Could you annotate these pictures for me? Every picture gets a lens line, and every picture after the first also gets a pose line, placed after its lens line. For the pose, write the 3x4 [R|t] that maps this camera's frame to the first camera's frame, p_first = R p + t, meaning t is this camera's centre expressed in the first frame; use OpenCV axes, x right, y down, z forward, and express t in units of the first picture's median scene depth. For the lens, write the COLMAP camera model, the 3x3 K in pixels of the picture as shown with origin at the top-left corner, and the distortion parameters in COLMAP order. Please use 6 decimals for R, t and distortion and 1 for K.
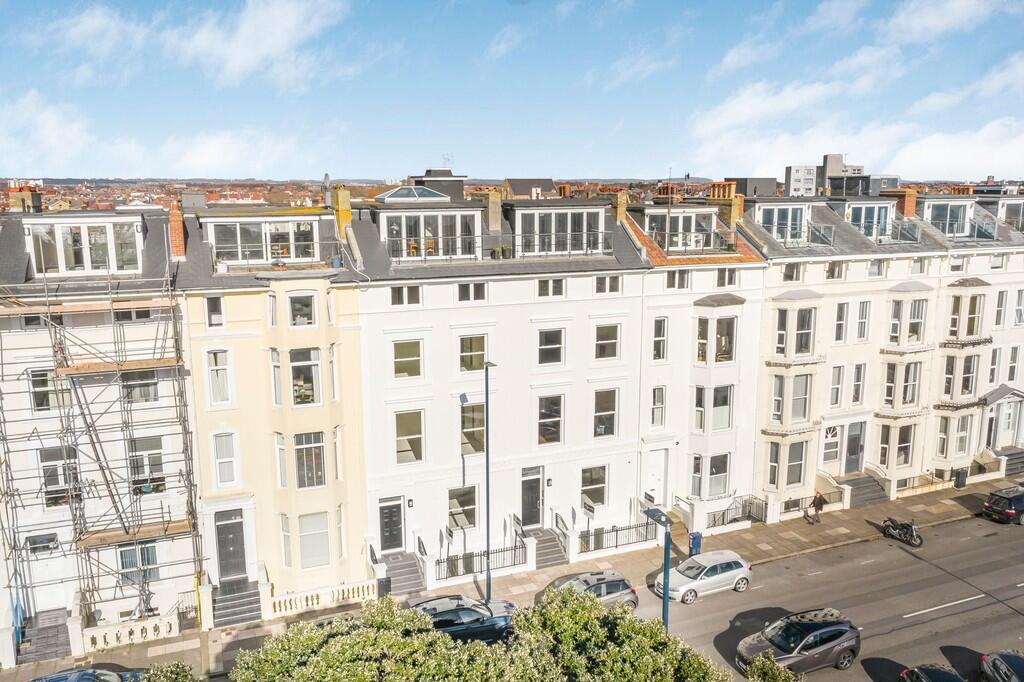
lens RADIAL K [[806.3, 0, 514.2], [0, 806.3, 343.1], [0, 0, 1]] dist [-0.014417, 0.008959]
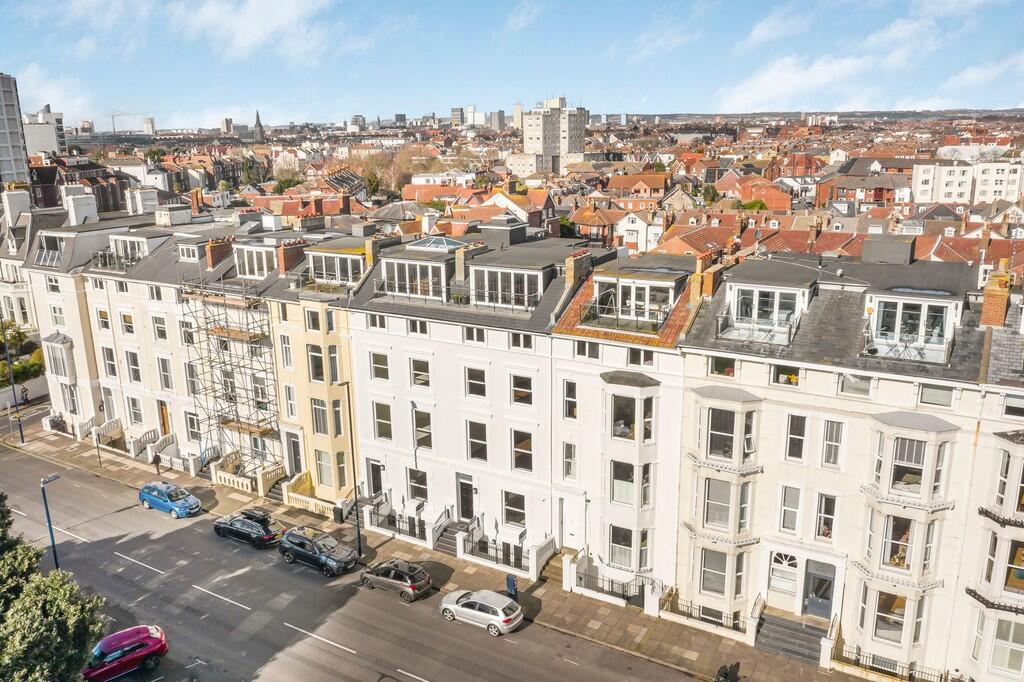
lens RADIAL K [[806.3, 0, 510.9], [0, 806.3, 341.6], [0, 0, 1]] dist [-0.014417, 0.008959]
pose [[0.609371, 0.199814, -0.767295, 0.968522], [-0.138674, 0.979668, 0.144986, -0.232360], [0.780664, 0.018054, 0.624690, 0.282076]]
